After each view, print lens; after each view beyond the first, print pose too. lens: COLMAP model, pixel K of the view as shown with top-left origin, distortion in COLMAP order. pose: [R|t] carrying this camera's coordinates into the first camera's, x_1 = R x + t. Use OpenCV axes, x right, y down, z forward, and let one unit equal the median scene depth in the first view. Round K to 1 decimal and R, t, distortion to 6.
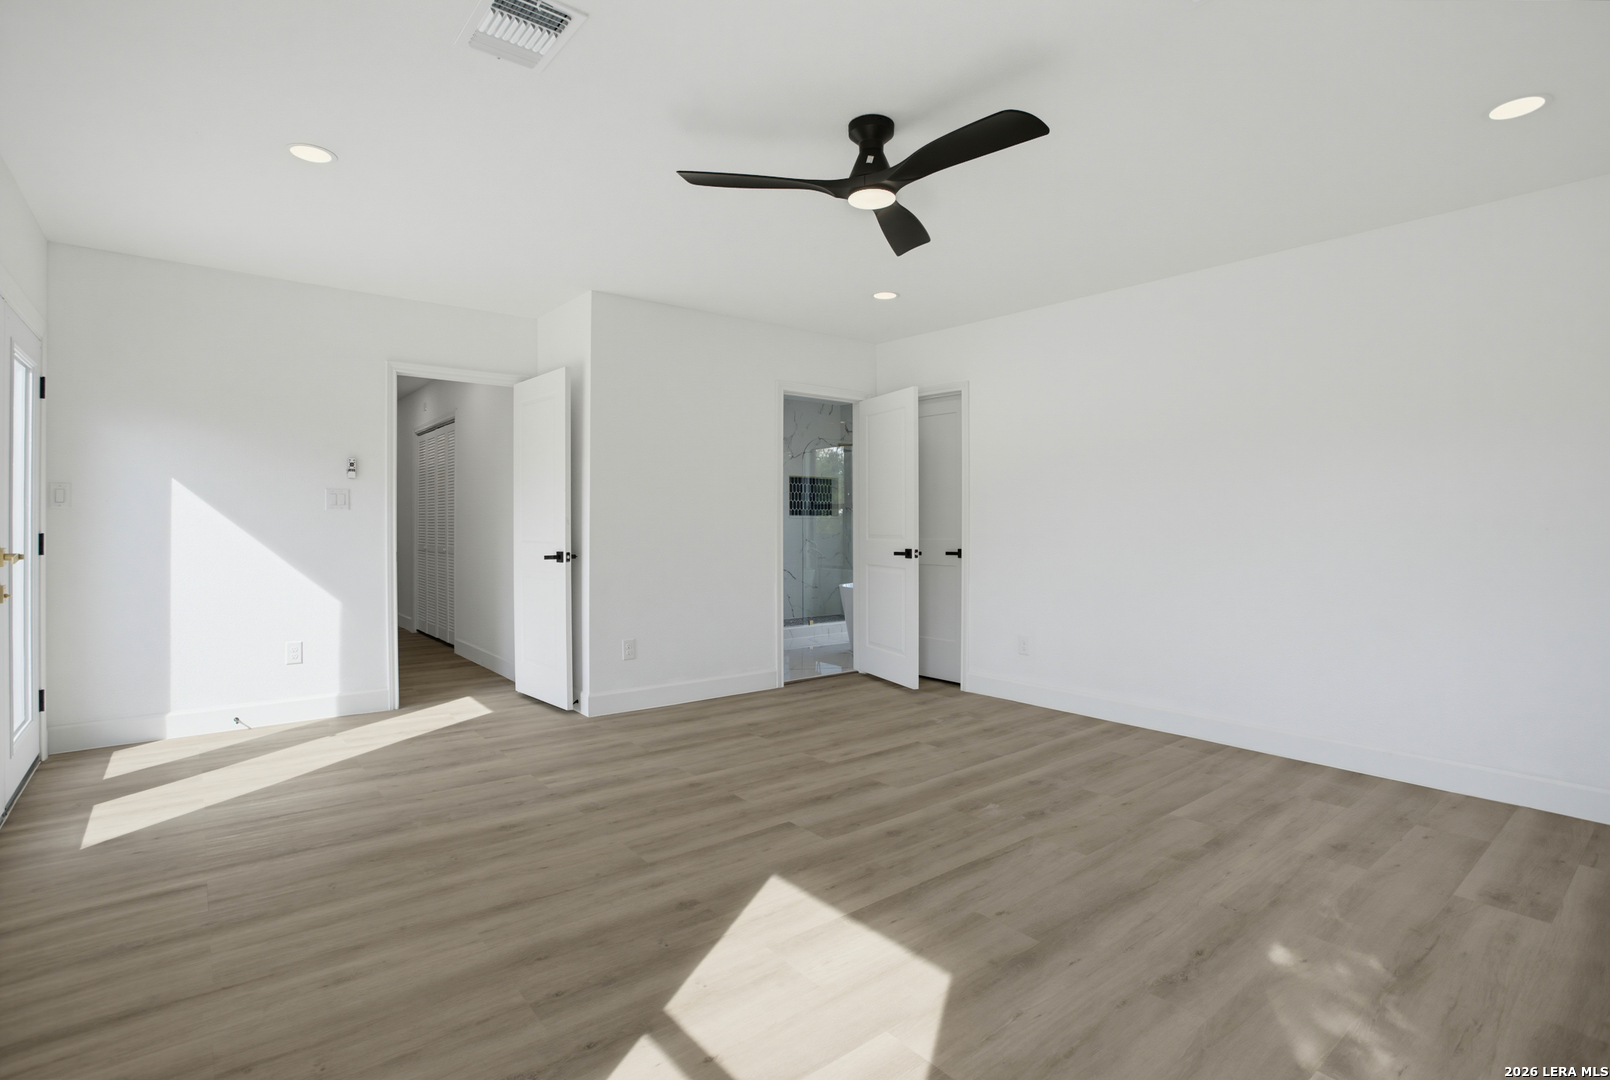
lens RADIAL K [[779.6, 0, 796.8], [0, 779.6, 524.7], [0, 0, 1]] dist [-0.071211, 0.029210]
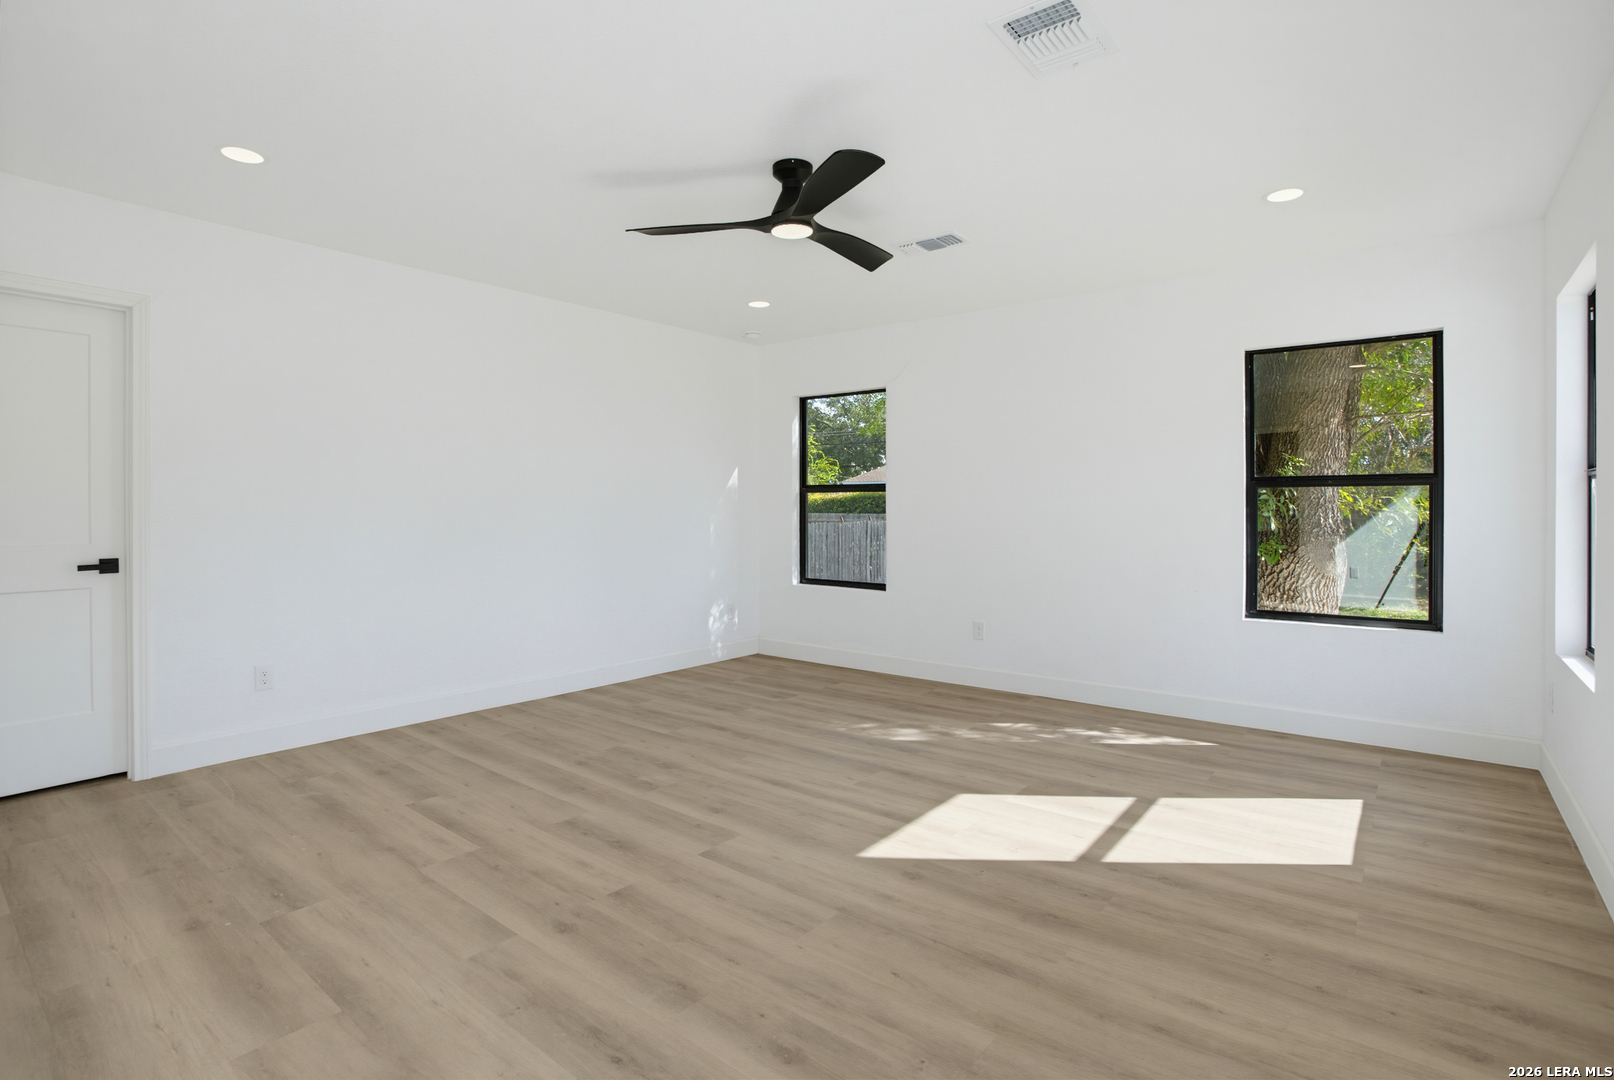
lens RADIAL K [[794.0, 0, 805.9], [0, 794.0, 511.7], [0, 0, 1]] dist [-0.074715, 0.034027]
pose [[-0.211679, -0.007939, 0.977307, -0.828378], [0.004225, 0.999950, 0.009038, -0.012734], [-0.977330, 0.006042, -0.211635, 0.974731]]
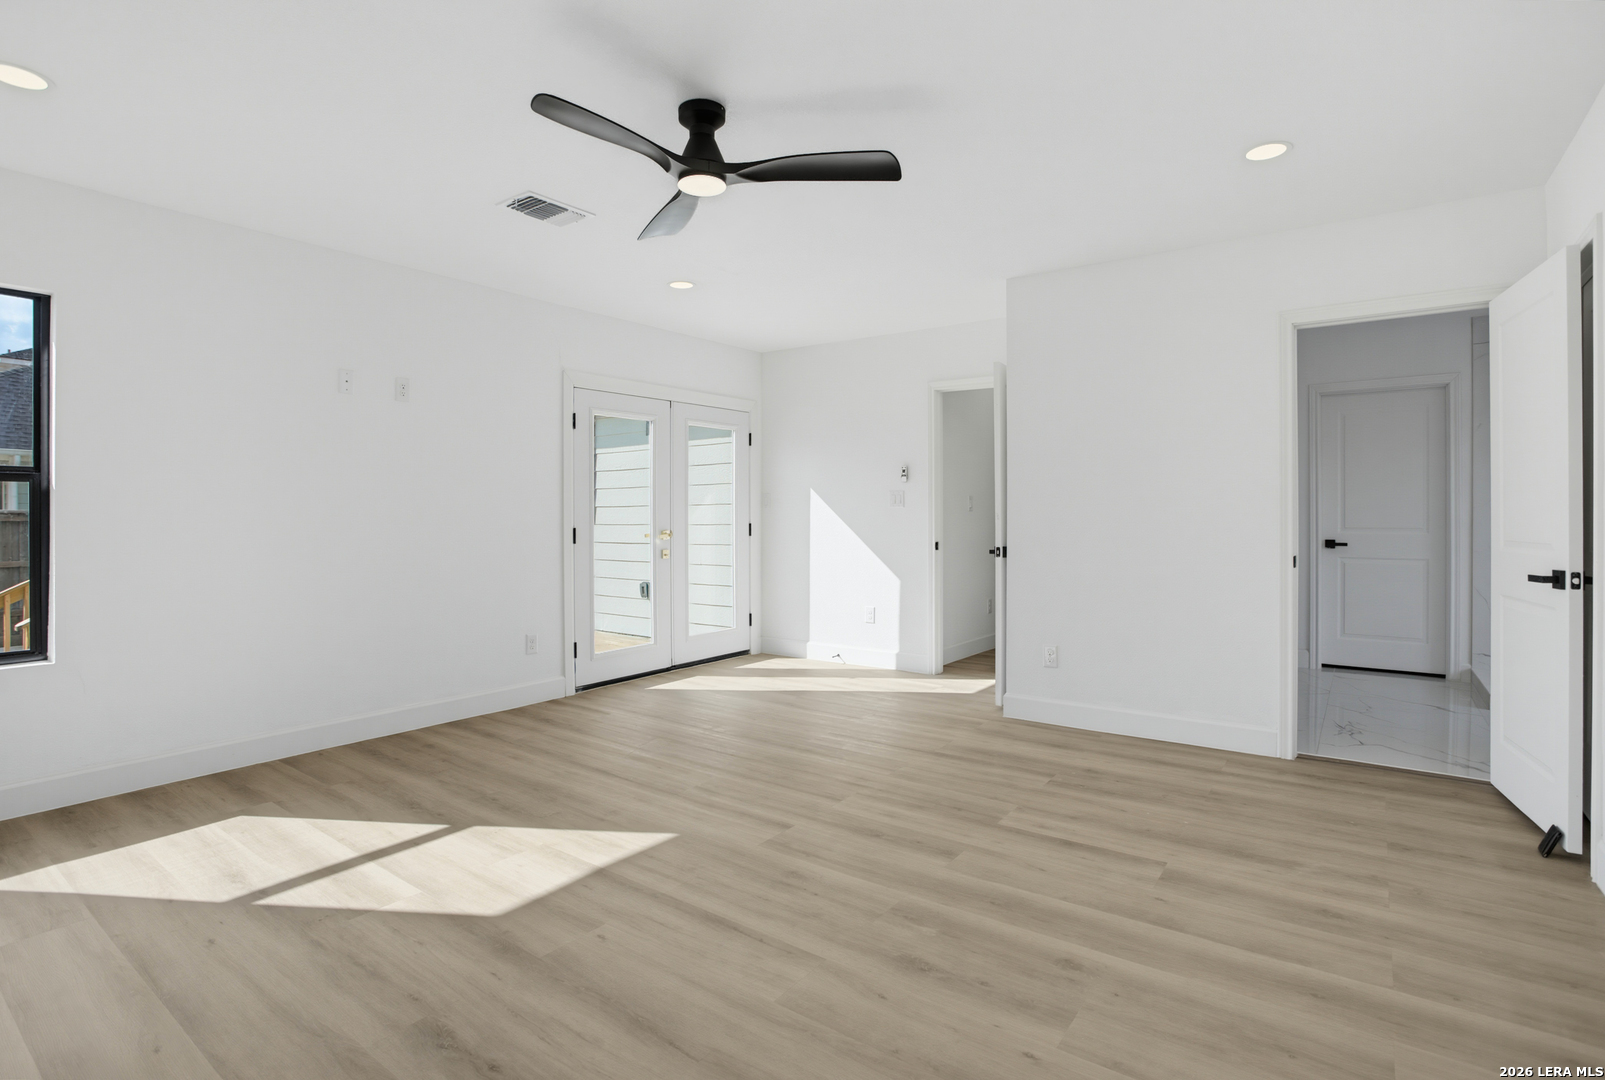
lens RADIAL K [[789.6, 0, 801.4], [0, 789.6, 511.8], [0, 0, 1]] dist [-0.074715, 0.034027]
pose [[0.258300, -0.008082, -0.966031, 0.862146], [-0.001935, 0.999959, -0.008883, -0.000180], [0.966063, 0.004163, 0.258273, 0.688588]]
